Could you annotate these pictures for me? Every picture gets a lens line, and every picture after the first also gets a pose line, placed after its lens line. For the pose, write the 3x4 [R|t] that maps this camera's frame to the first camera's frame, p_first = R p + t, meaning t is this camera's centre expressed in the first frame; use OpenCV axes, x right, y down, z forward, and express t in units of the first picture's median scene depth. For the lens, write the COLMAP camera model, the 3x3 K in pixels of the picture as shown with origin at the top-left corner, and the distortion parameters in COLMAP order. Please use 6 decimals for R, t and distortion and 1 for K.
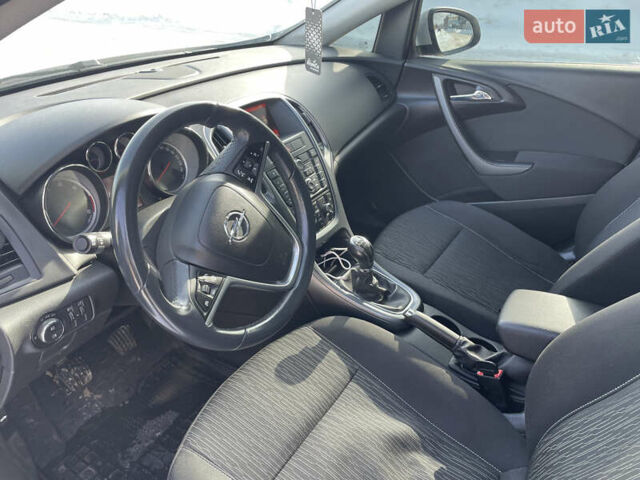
lens RADIAL K [[501.1, 0, 320.0], [0, 501.1, 240.0], [0, 0, 1]] dist [0.076191, -0.000596]
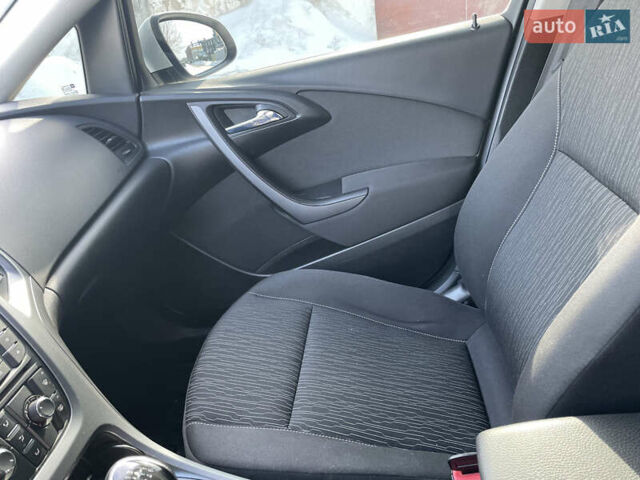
lens RADIAL K [[466.4, 0, 320.0], [0, 466.4, 240.0], [0, 0, 1]] dist [0.001897, 0.000008]
pose [[0.878698, -0.317621, 0.356379, 0.101247], [0.353657, 0.934559, -0.039065, -0.078220], [-0.320649, 0.160363, 0.933525, 0.409223]]
